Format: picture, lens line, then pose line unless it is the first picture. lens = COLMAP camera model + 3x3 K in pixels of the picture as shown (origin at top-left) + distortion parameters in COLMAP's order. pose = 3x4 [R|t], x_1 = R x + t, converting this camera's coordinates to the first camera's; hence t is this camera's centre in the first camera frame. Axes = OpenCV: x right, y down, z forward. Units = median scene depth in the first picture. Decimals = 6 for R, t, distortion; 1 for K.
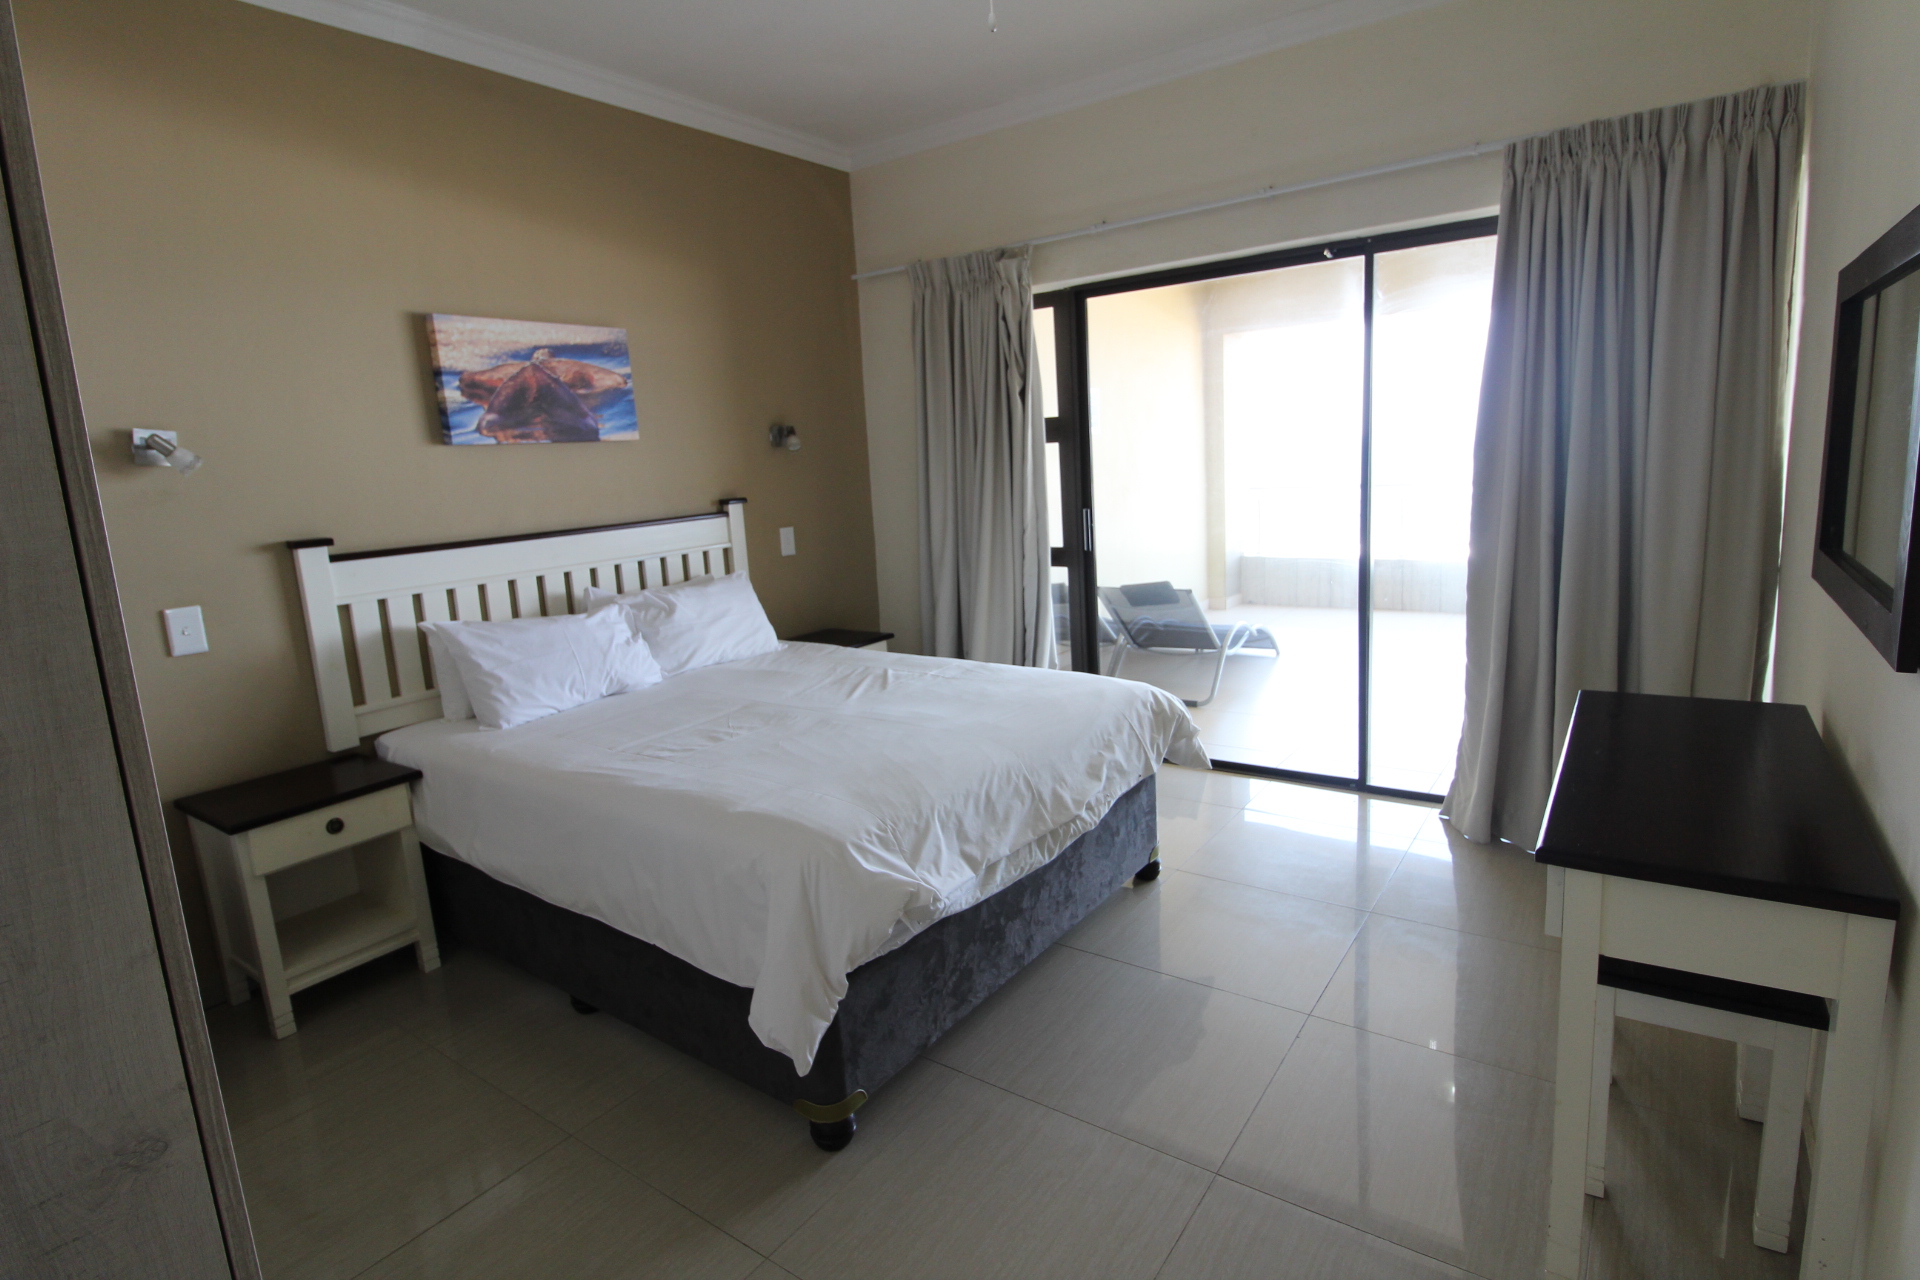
lens RADIAL K [[970.6, 0, 971.3], [0, 970.6, 619.7], [0, 0, 1]] dist [0.005162, -0.013823]
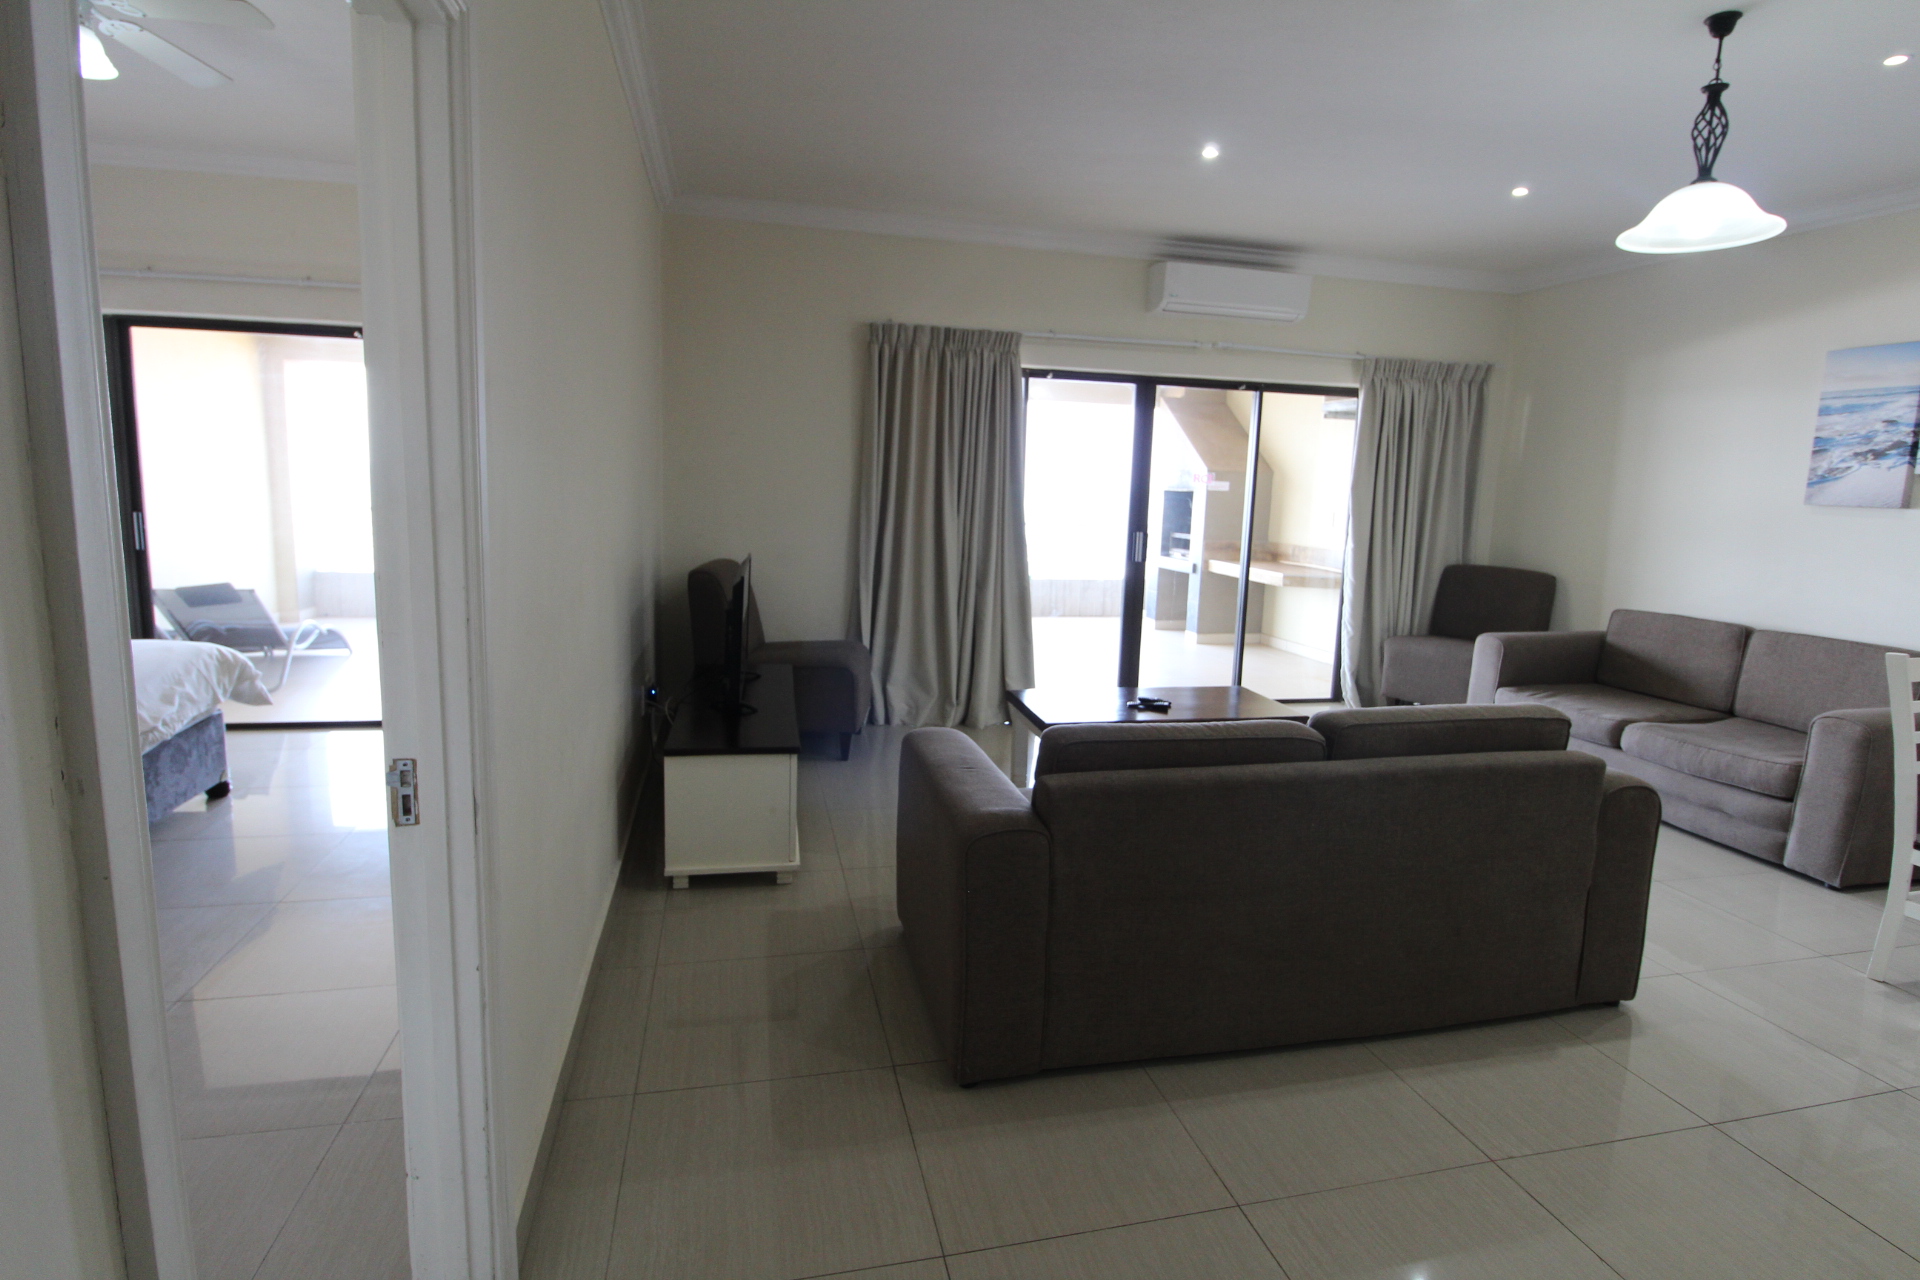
lens RADIAL K [[970.6, 0, 971.3], [0, 970.6, 619.7], [0, 0, 1]] dist [0.005162, -0.013823]
pose [[0.658740, -0.029967, 0.751774, -0.129475], [0.056259, 0.998371, -0.009501, 0.107050], [-0.750265, 0.048553, 0.659352, -0.653570]]
